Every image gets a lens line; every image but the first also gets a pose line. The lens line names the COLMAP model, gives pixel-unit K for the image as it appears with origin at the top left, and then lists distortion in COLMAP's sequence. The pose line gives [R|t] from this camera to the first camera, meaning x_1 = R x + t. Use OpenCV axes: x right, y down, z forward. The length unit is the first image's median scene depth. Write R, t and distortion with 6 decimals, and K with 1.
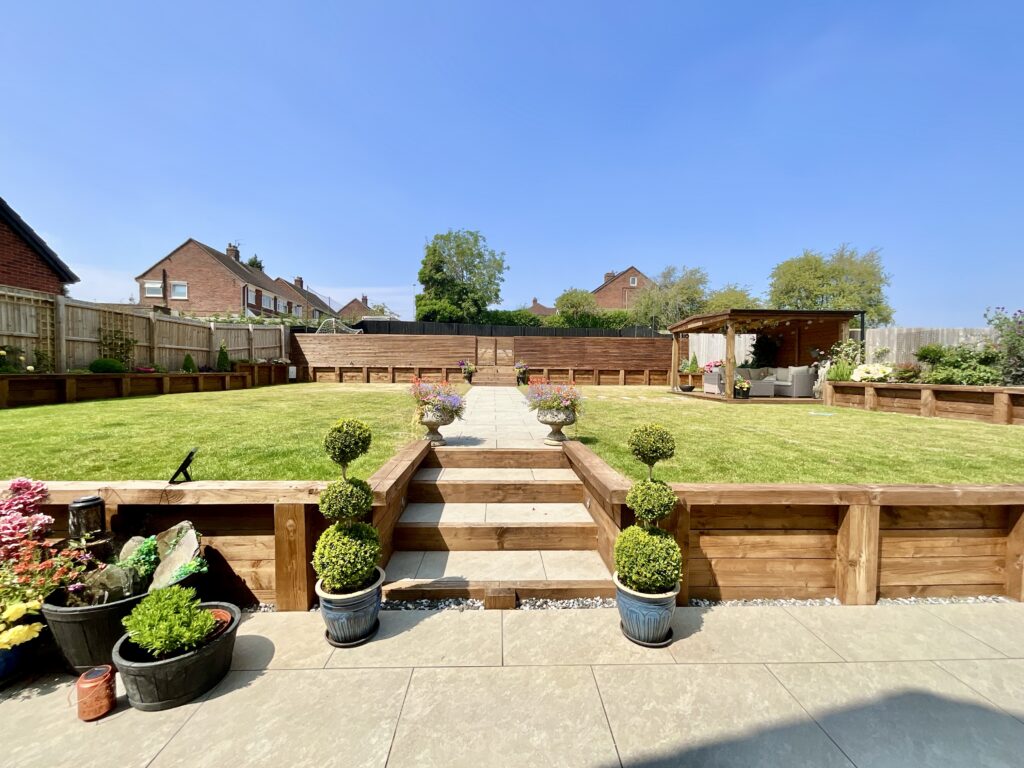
lens RADIAL K [[412.1, 0, 512.7], [0, 412.1, 384.9], [0, 0, 1]] dist [0.002528, -0.000998]
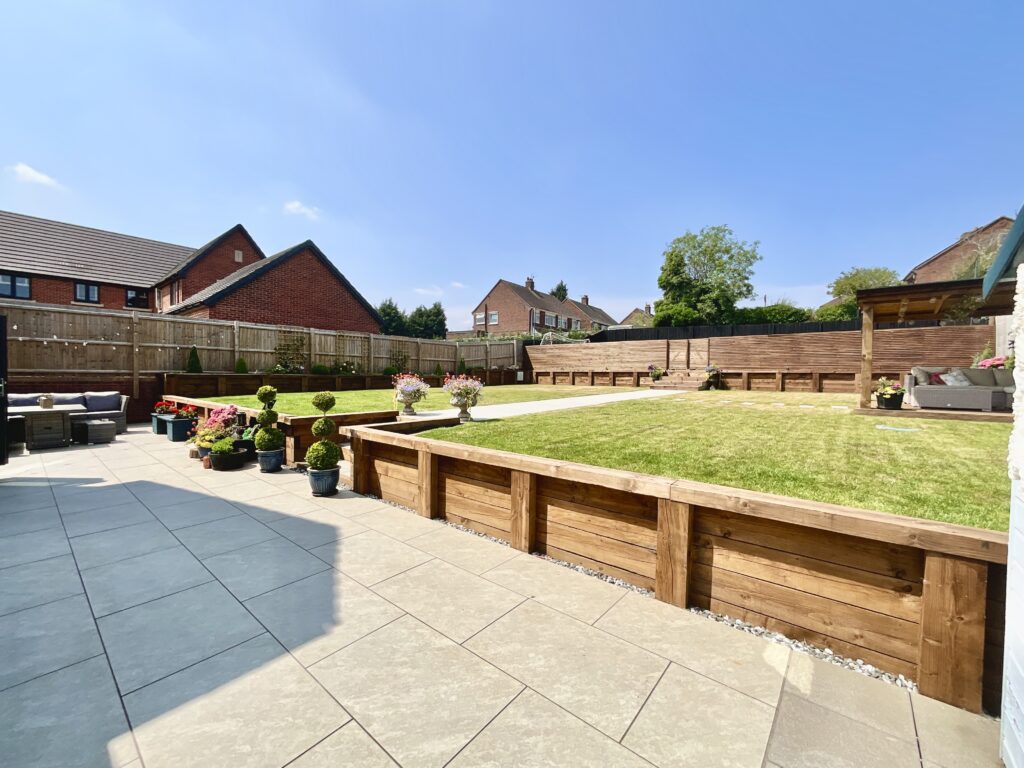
lens RADIAL K [[412.1, 0, 512.9], [0, 412.1, 382.3], [0, 0, 1]] dist [0.002528, -0.000998]
pose [[0.752162, 0.010414, -0.658896, 0.532755], [-0.024810, 0.999614, -0.012524, 0.010660], [0.658511, 0.025767, 0.752130, 0.012229]]
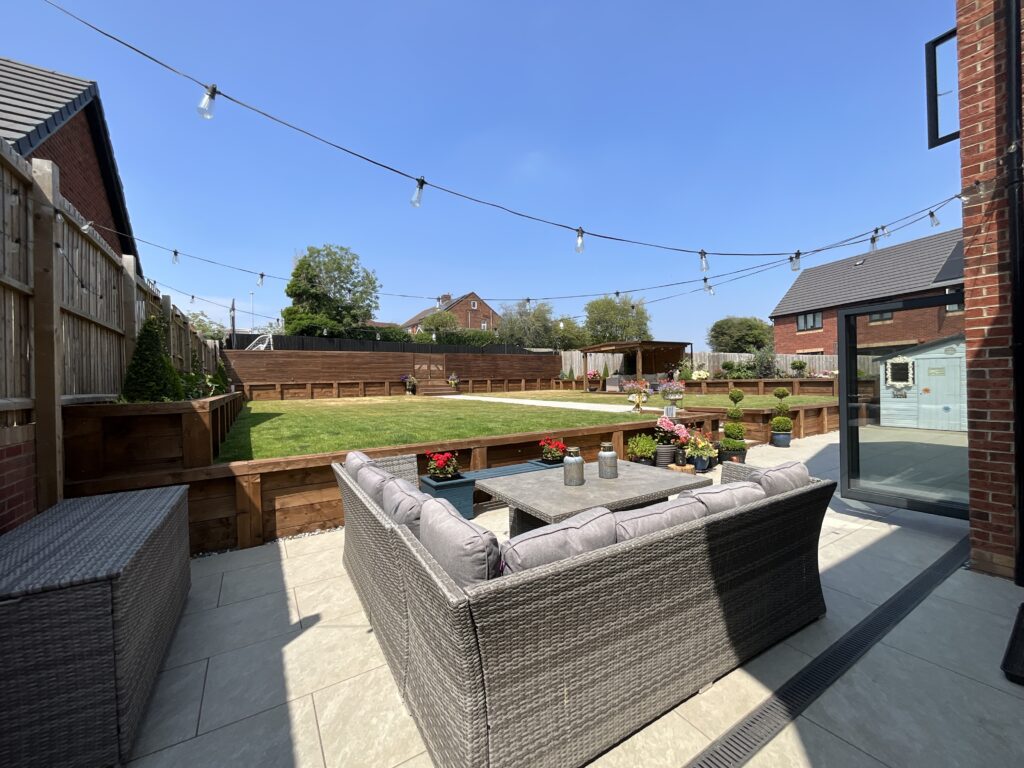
lens RADIAL K [[412.1, 0, 507.8], [0, 412.1, 380.8], [0, 0, 1]] dist [0.002528, -0.000998]
pose [[0.871903, -0.030668, 0.488718, -0.780150], [0.049572, 0.998438, -0.025785, 0.001289], [-0.487163, 0.046709, 0.872061, -0.224913]]
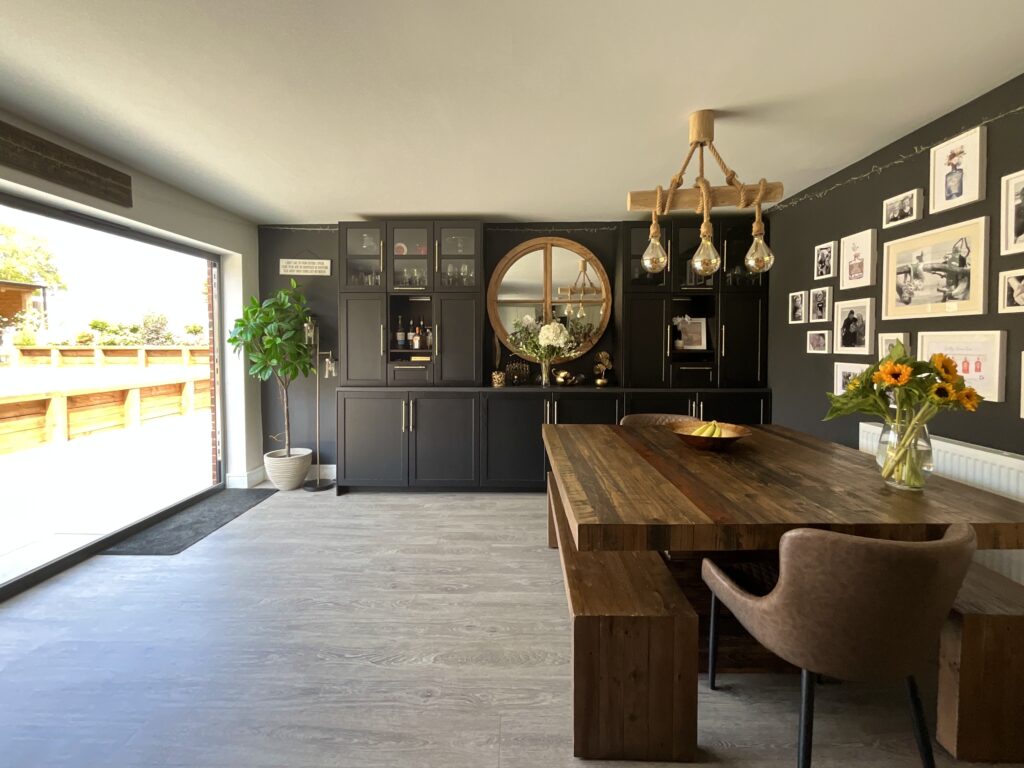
lens RADIAL K [[420.7, 0, 532.1], [0, 420.7, 351.6], [0, 0, 1]] dist [-0.017709, -0.002202]
pose [[-0.009572, -0.031885, 0.999446, -0.326723], [0.032662, 0.998948, 0.032182, 0.016666], [-0.999421, 0.032952, -0.008520, -0.367469]]
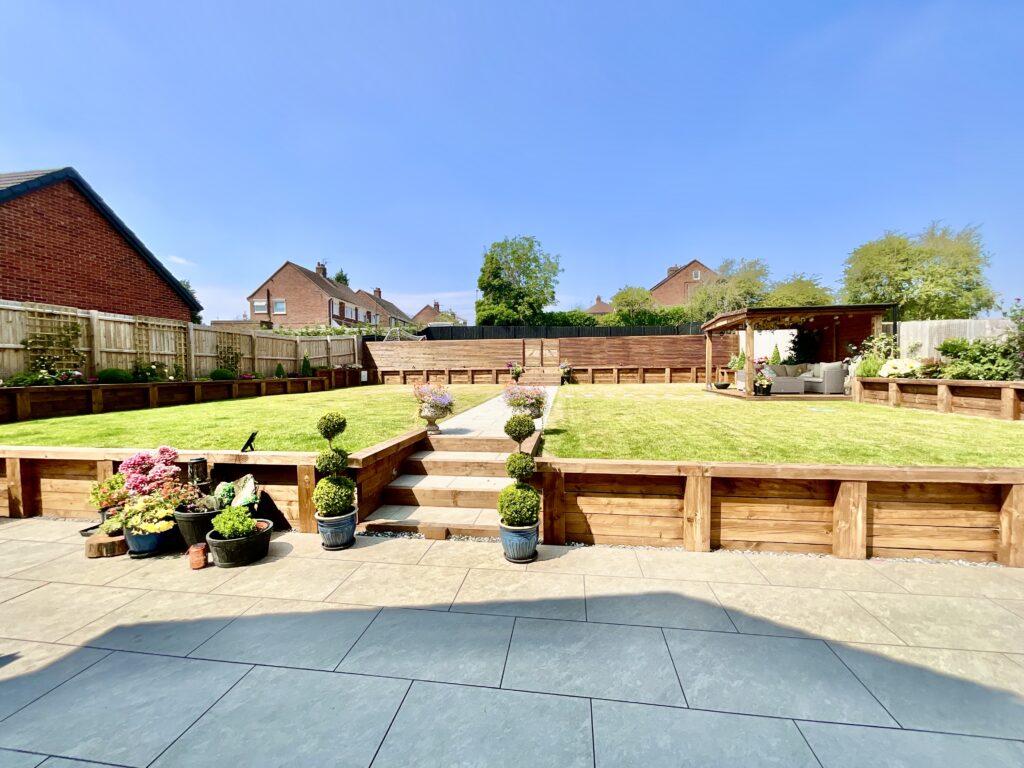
lens RADIAL K [[412.1, 0, 512.6], [0, 412.1, 383.5], [0, 0, 1]] dist [0.002528, -0.000998]
pose [[0.984676, -0.013811, -0.173844, 0.125796], [0.013703, 0.999904, -0.001826, -0.003193], [0.173853, -0.000584, 0.984772, -0.102801]]
